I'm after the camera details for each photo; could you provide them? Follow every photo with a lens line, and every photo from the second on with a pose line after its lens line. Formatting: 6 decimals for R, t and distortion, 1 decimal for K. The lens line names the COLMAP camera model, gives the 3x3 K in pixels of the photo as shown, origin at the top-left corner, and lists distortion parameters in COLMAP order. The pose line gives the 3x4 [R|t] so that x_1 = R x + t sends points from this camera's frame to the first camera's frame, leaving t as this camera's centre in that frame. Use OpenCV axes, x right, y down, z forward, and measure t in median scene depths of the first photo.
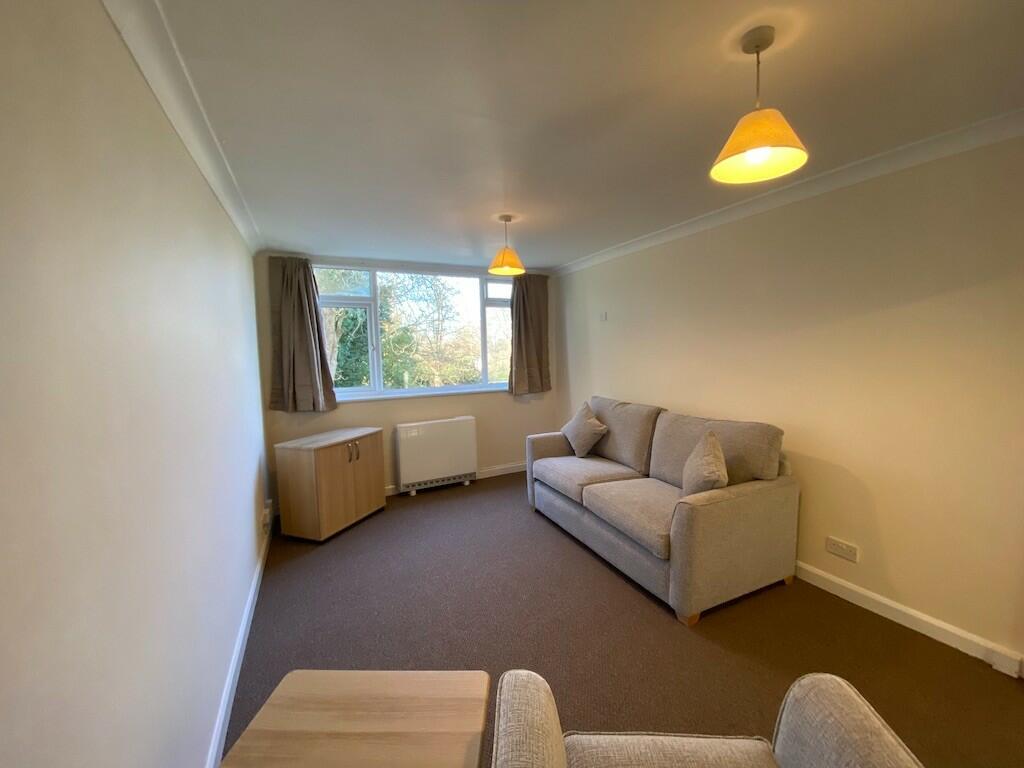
lens RADIAL K [[410.8, 0, 511.8], [0, 410.8, 379.4], [0, 0, 1]] dist [0.000477, 0.000008]
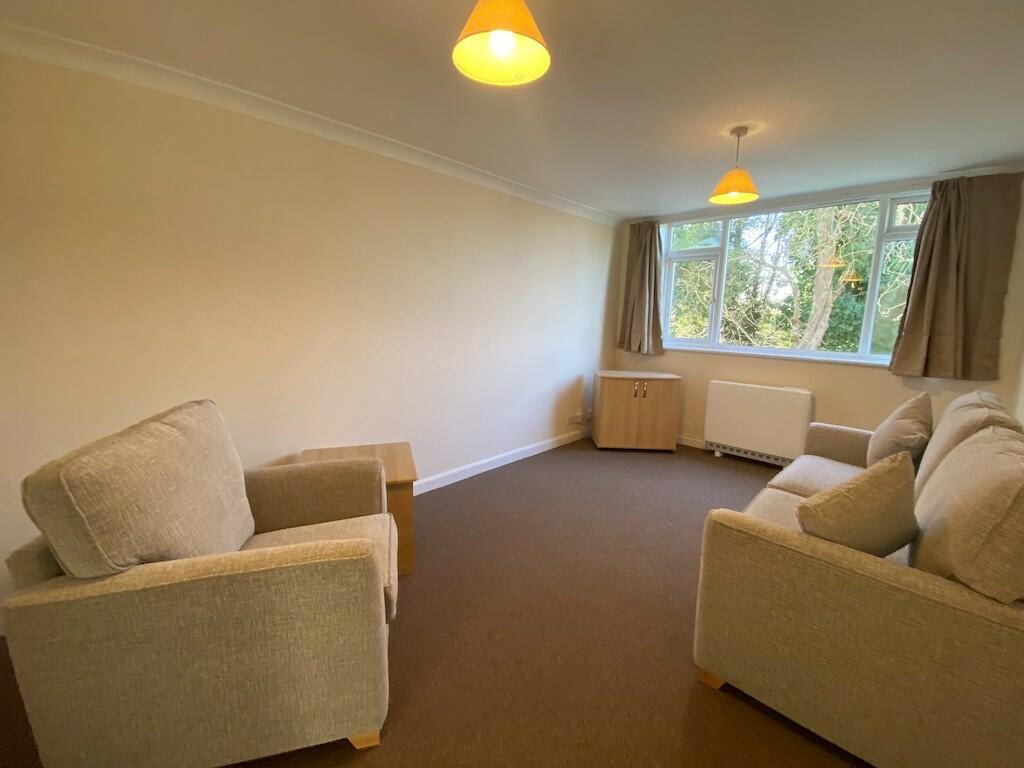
lens RADIAL K [[411.7, 0, 512.1], [0, 411.7, 387.6], [0, 0, 1]] dist [0.000929, 0.000147]
pose [[0.327817, 0.200259, -0.923273, 0.510645], [-0.098477, 0.979195, 0.177423, 0.000151], [0.939595, 0.032759, 0.340718, 0.232306]]
